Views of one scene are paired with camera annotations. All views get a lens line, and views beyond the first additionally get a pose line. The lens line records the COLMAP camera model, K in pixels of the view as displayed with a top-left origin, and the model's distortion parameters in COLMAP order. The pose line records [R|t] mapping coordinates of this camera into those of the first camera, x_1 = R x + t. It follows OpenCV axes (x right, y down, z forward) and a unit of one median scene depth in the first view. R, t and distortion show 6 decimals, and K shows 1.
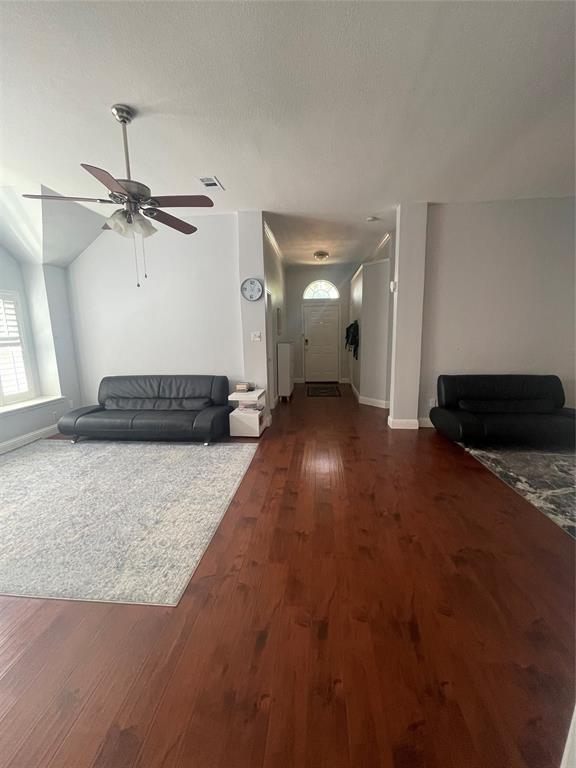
lens RADIAL K [[307.7, 0, 288.0], [0, 307.7, 384.0], [0, 0, 1]] dist [0.001117, -0.000004]
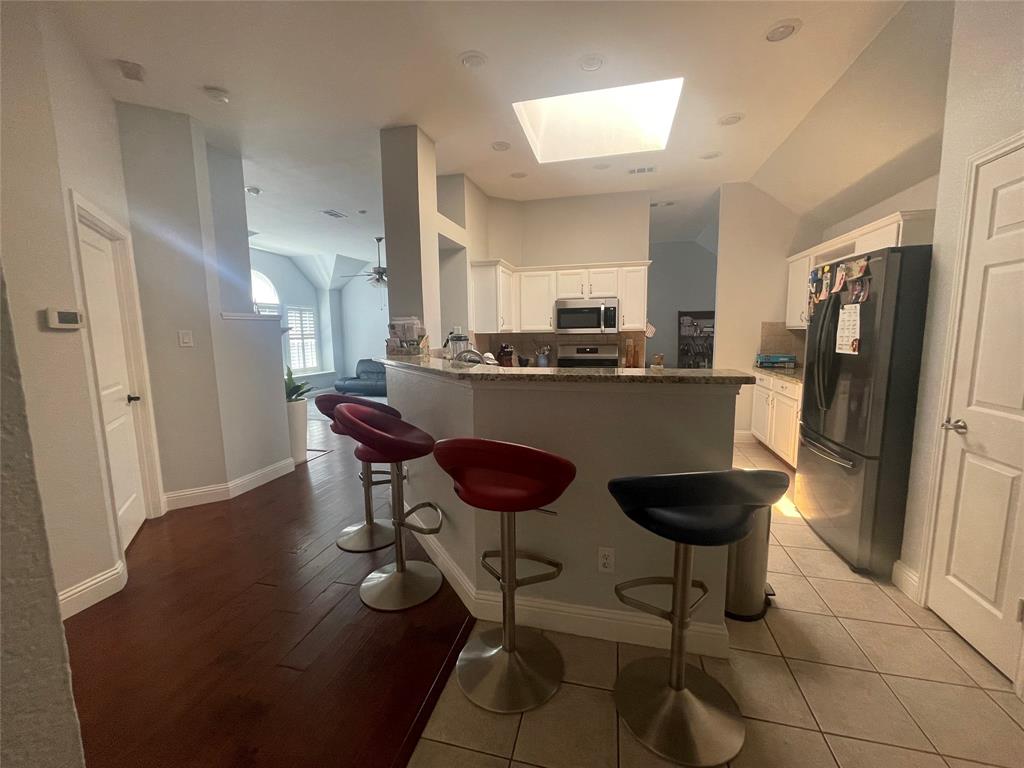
lens RADIAL K [[410.3, 0, 512.0], [0, 410.3, 384.0], [0, 0, 1]] dist [0.001117, -0.000004]
pose [[0.988304, 0.027992, -0.149903, 0.555320], [-0.034454, 0.998578, -0.040682, 0.183032], [0.148551, 0.045371, 0.987863, -1.081731]]
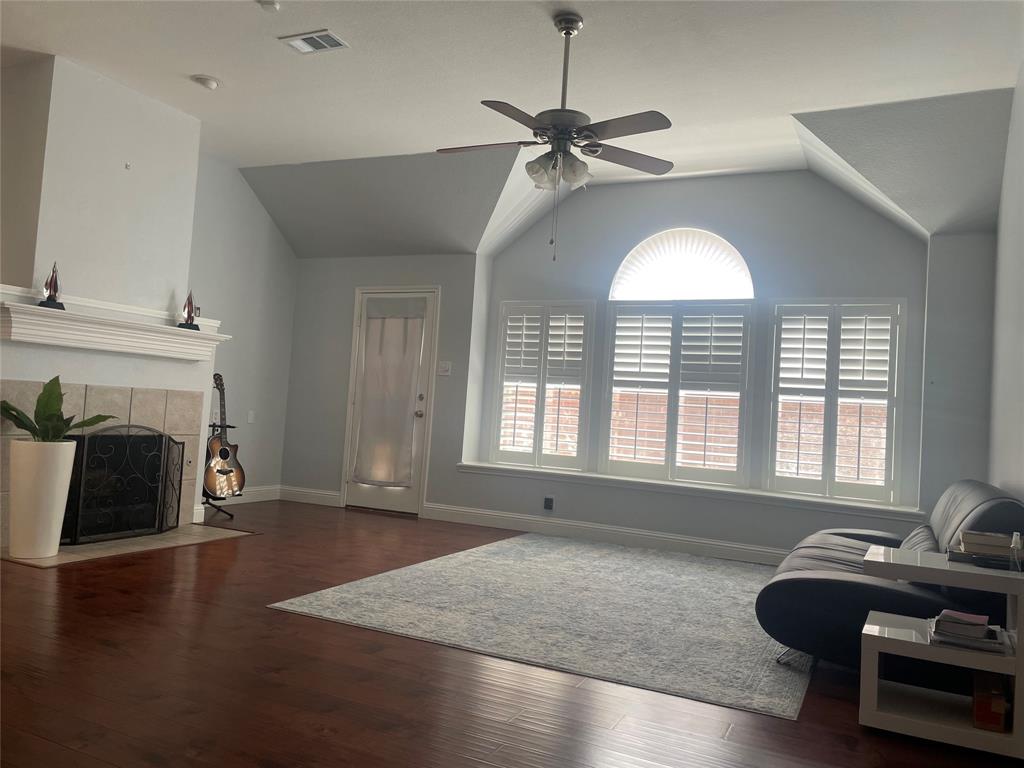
lens RADIAL K [[775.5, 0, 512.0], [0, 775.5, 384.0], [0, 0, 1]] dist [0.065448, -0.000152]
pose [[-0.338422, -0.040451, -0.940124, 0.685435], [-0.216918, 0.975522, 0.036111, -0.067337], [0.915651, 0.216151, -0.338913, 0.995229]]
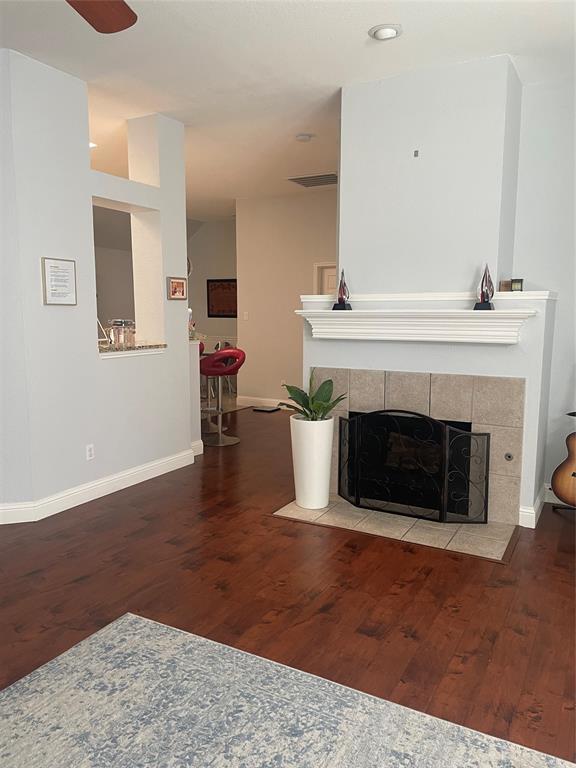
lens RADIAL K [[581.6, 0, 288.0], [0, 581.6, 384.0], [0, 0, 1]] dist [0.065448, -0.000152]
pose [[-0.917089, -0.035699, 0.397081, -0.641566], [0.082405, 0.957502, 0.276403, -0.164972], [-0.390074, 0.286207, -0.875173, 0.938228]]
